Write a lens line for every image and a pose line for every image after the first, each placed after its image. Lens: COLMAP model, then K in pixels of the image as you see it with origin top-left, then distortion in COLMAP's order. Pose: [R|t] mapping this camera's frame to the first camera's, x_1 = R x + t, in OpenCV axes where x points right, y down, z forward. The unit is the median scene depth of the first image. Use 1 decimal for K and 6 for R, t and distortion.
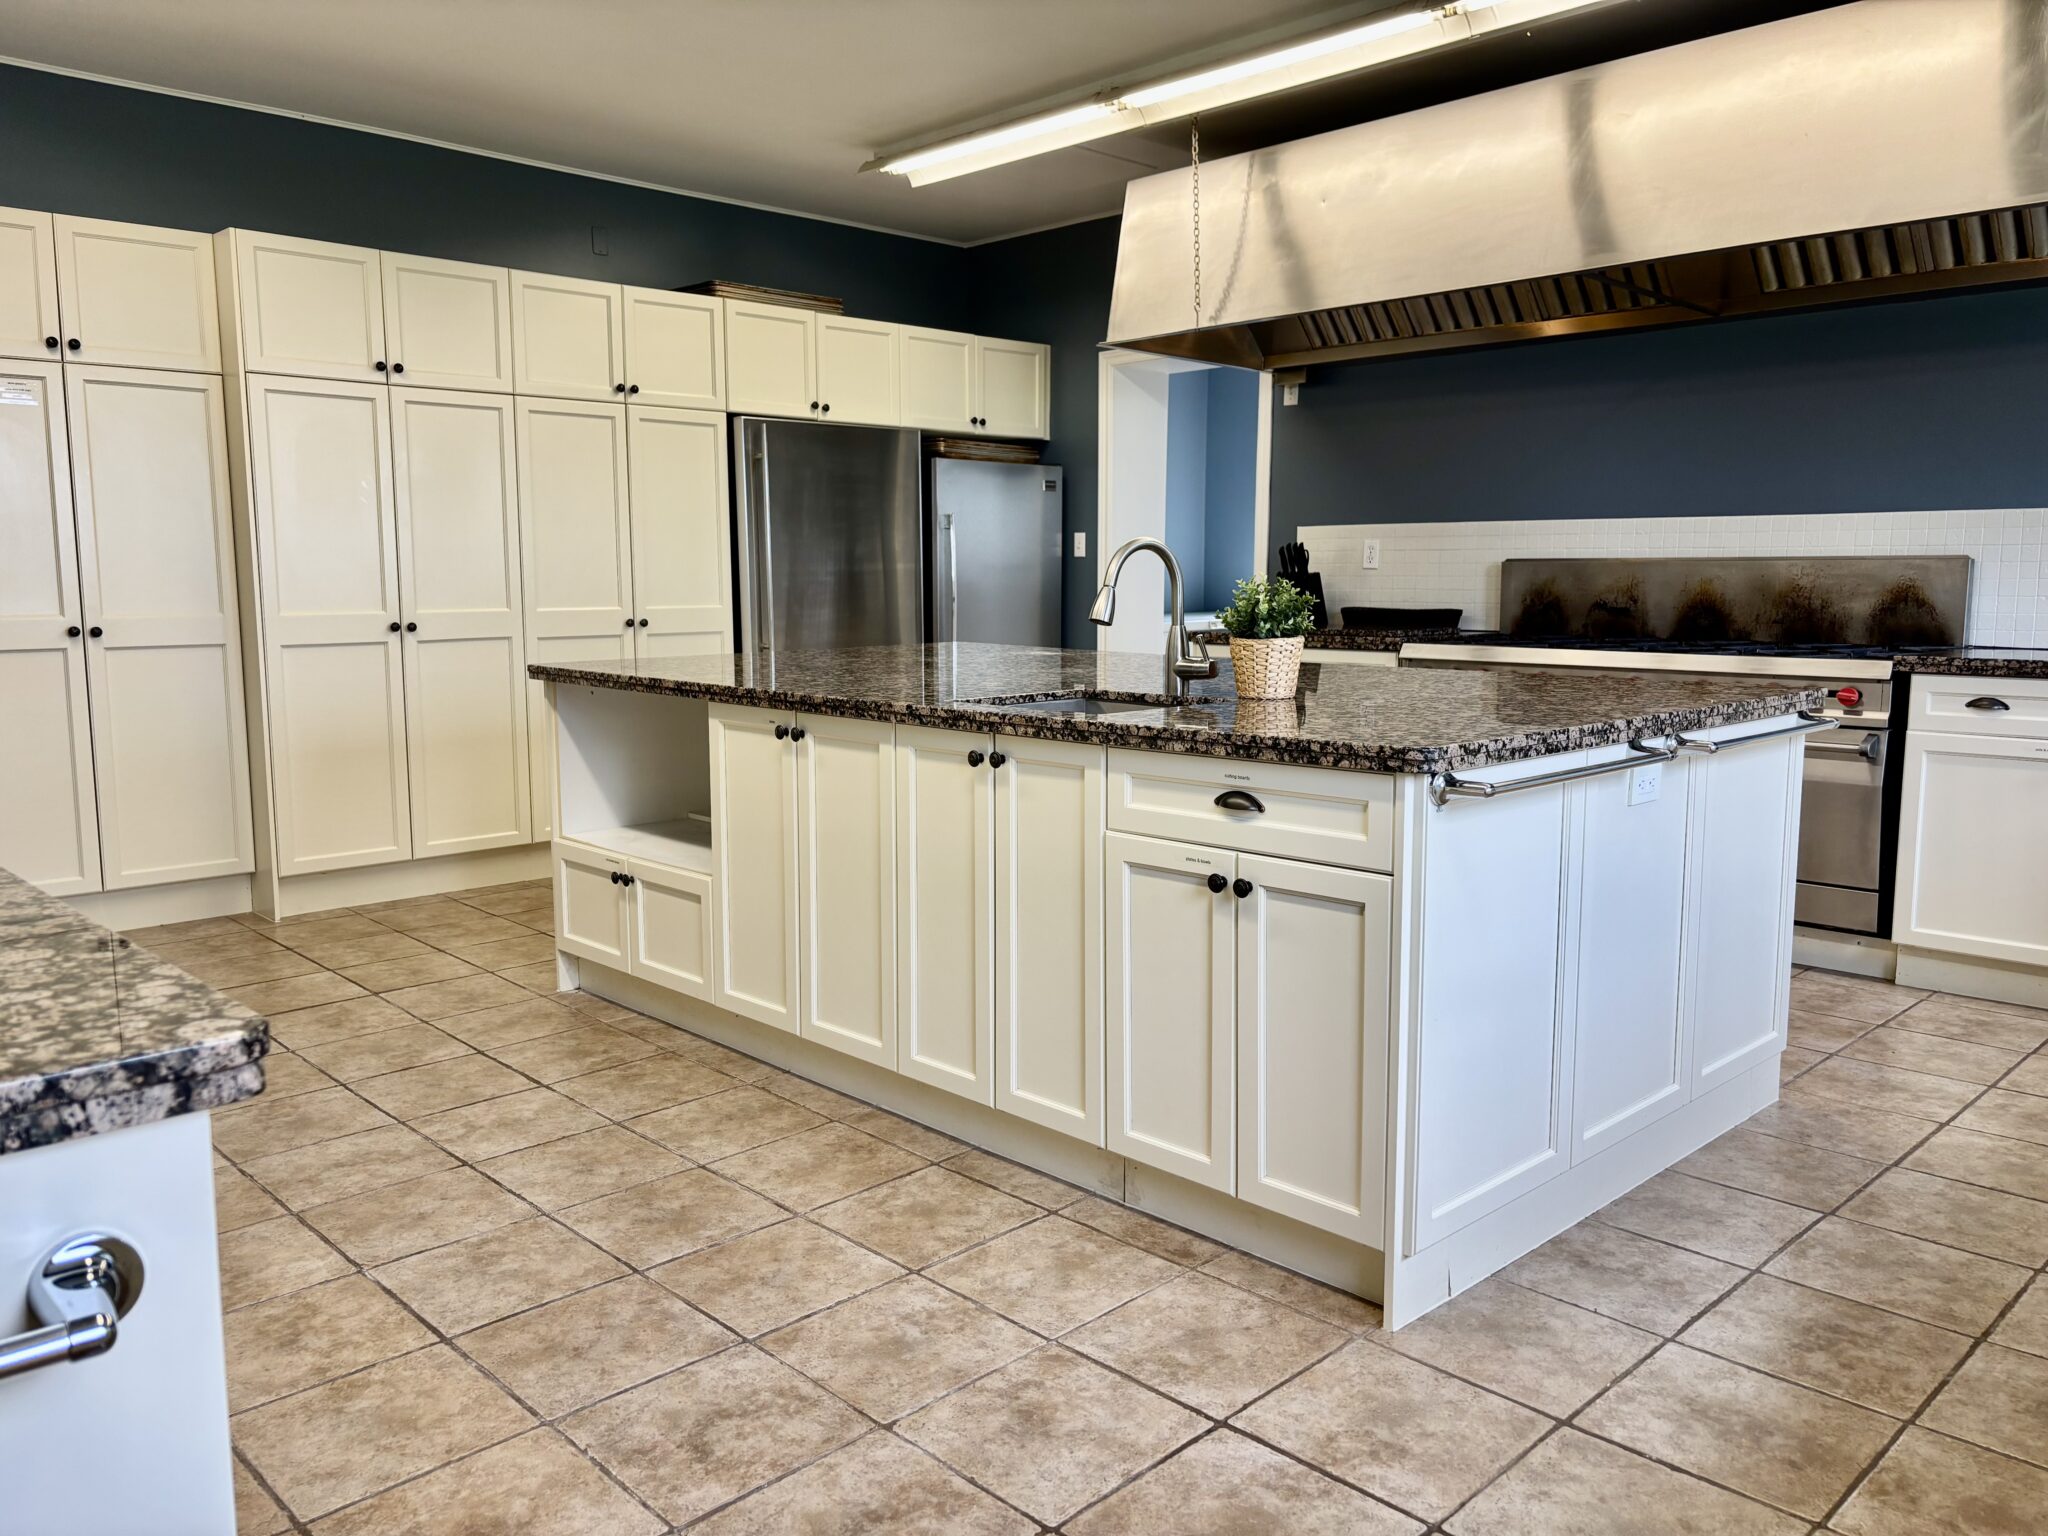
lens RADIAL K [[1547.6, 0, 1018.7], [0, 1547.6, 765.1], [0, 0, 1]] dist [0.034006, -0.002247]
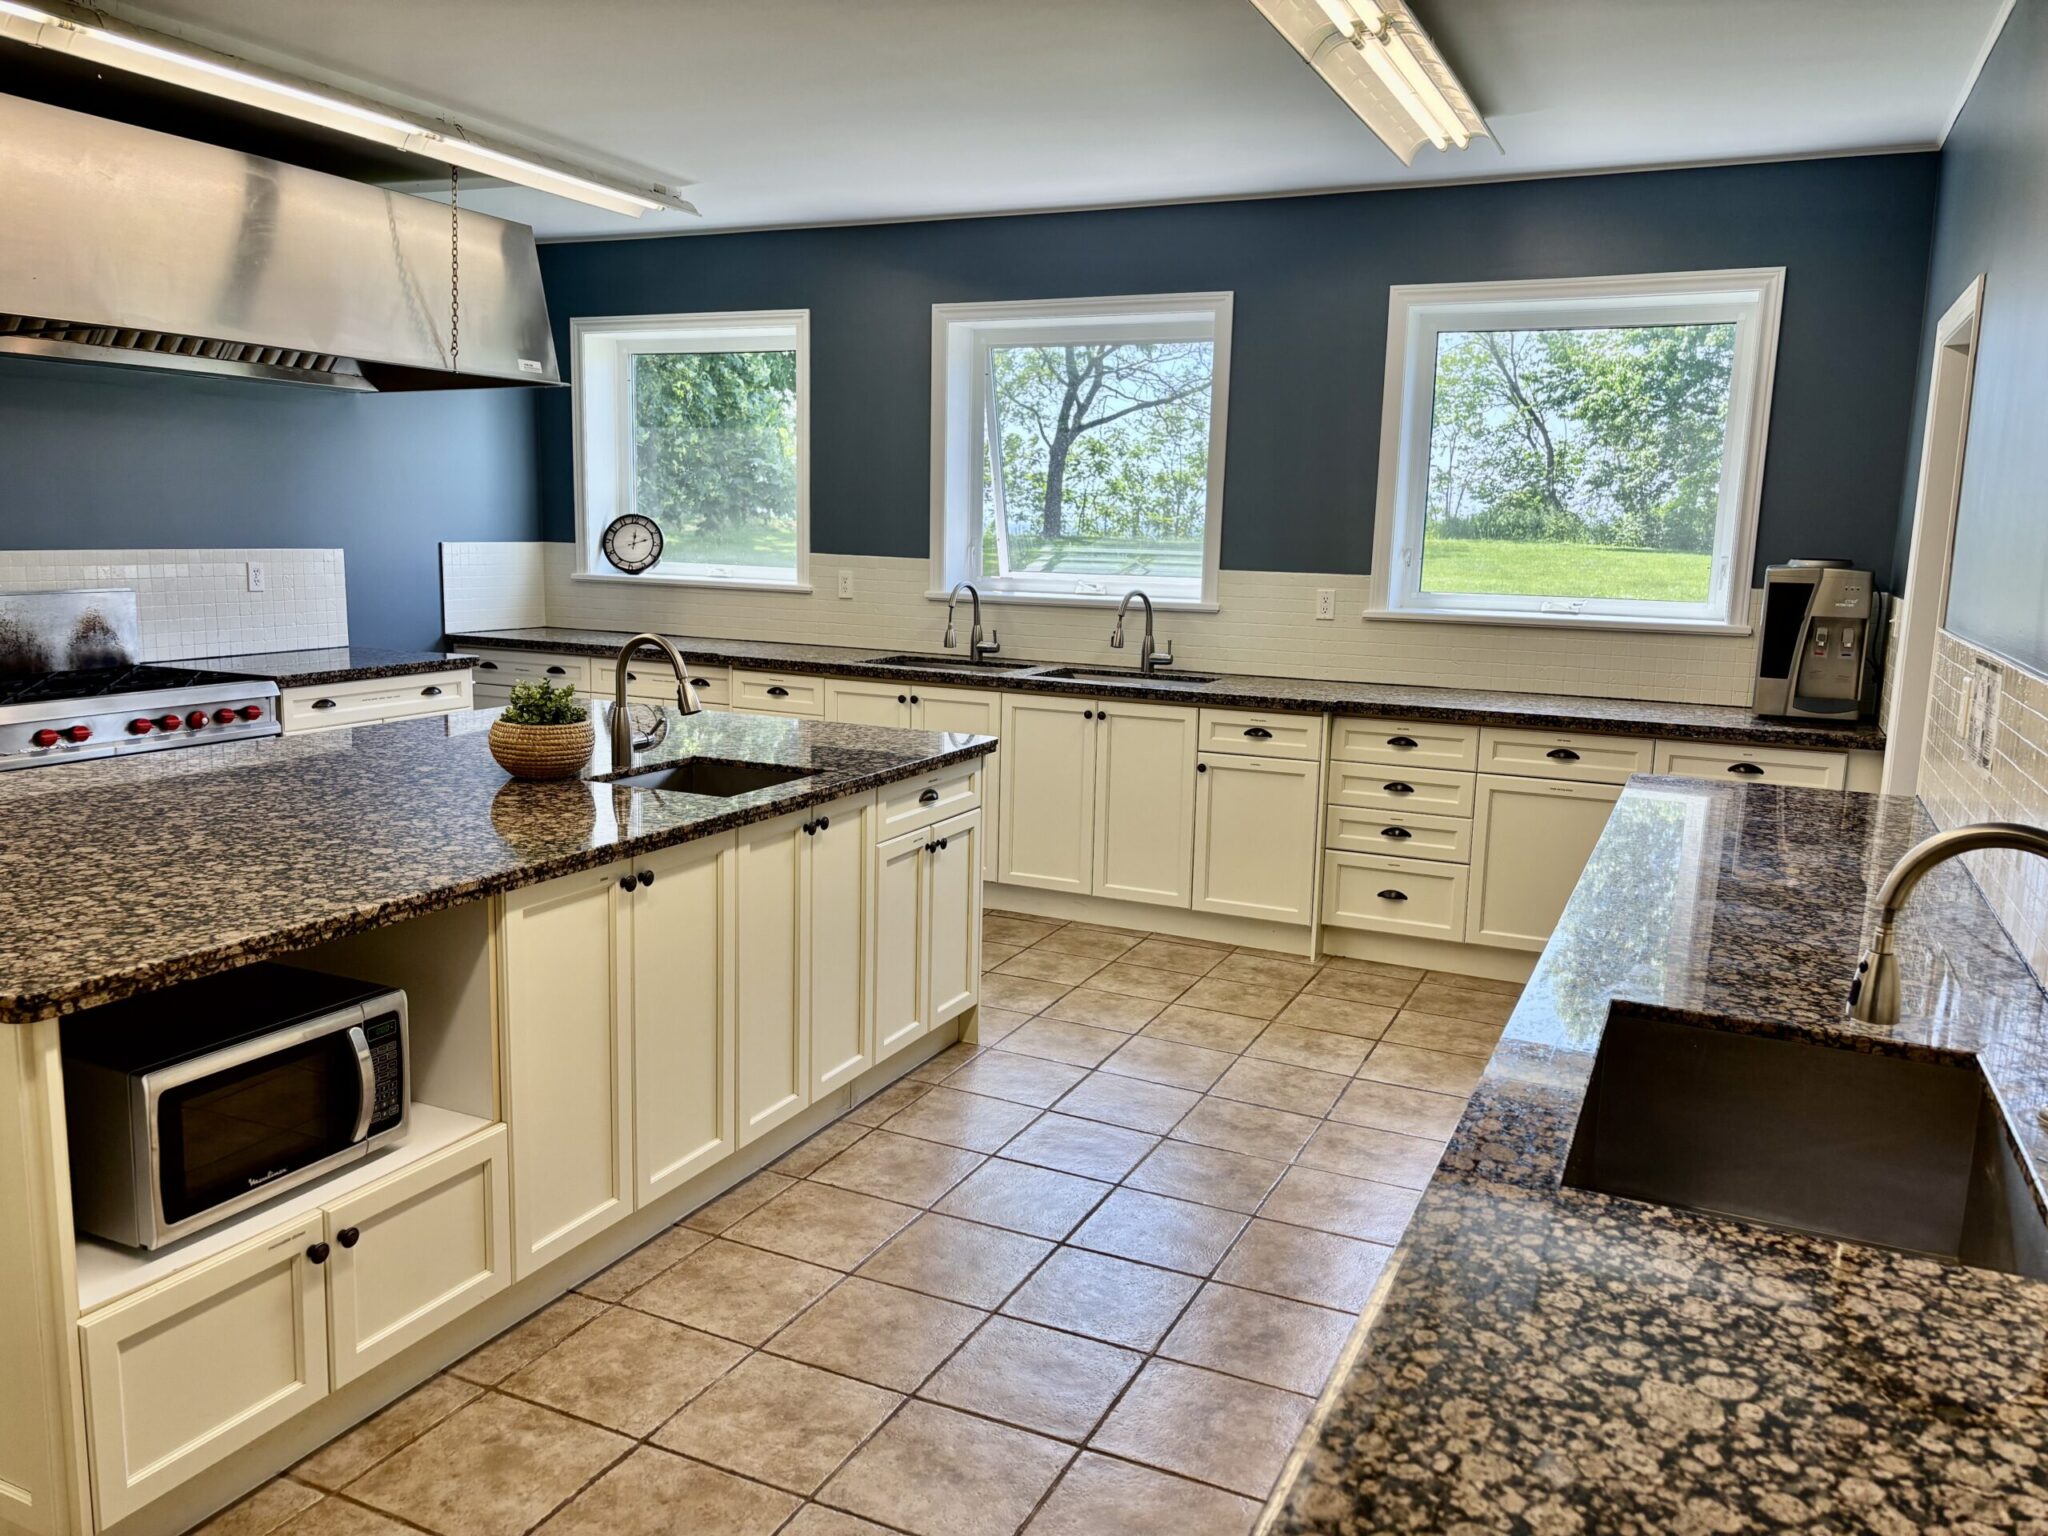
lens RADIAL K [[1547.6, 0, 1016.9], [0, 1547.6, 764.8], [0, 0, 1]] dist [0.034006, -0.002247]
pose [[-0.352375, -0.157065, 0.922585, -1.052004], [0.097978, 0.974207, 0.203276, -0.249130], [-0.930716, 0.162022, -0.327897, 1.086099]]
